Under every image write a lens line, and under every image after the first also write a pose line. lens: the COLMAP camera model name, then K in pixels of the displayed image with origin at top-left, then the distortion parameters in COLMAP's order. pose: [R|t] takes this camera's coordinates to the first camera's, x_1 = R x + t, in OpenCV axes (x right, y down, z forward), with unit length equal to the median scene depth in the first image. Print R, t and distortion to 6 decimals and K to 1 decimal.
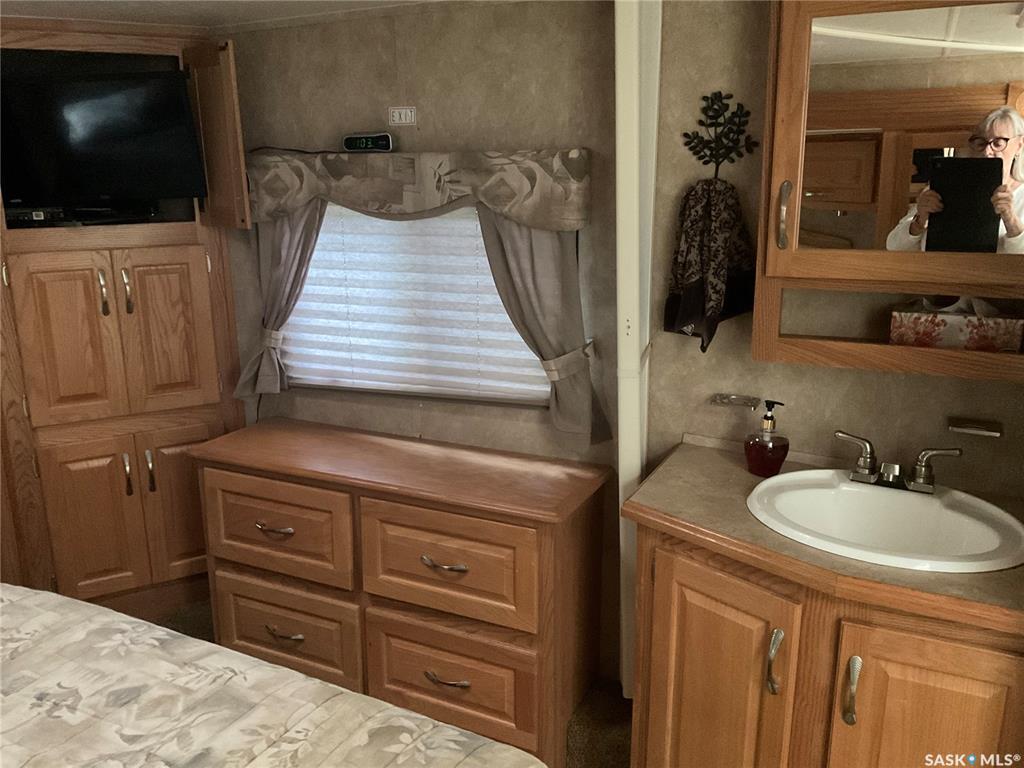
lens RADIAL K [[849.3, 0, 516.4], [0, 849.3, 385.1], [0, 0, 1]] dist [0.090700, -0.159870]
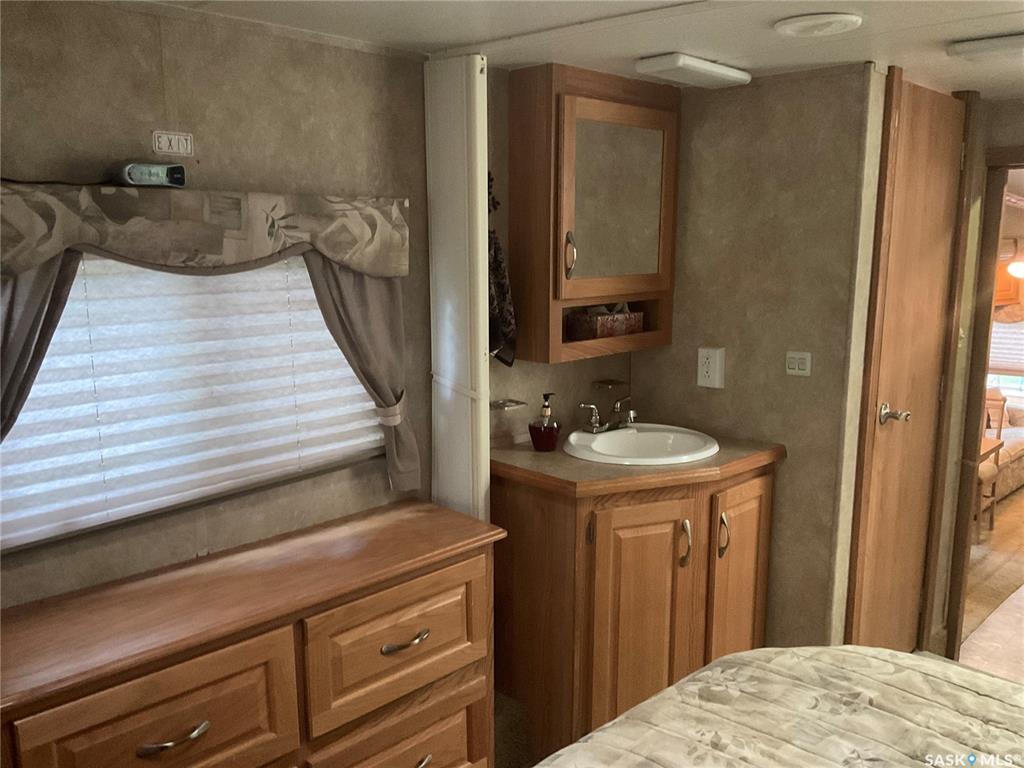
lens RADIAL K [[849.3, 0, 506.2], [0, 849.3, 383.0], [0, 0, 1]] dist [0.090700, -0.159870]
pose [[0.321149, -0.153495, 0.934507, -0.816885], [0.224500, 0.970989, 0.082337, -0.102854], [-0.920034, 0.183354, 0.346292, 0.506830]]
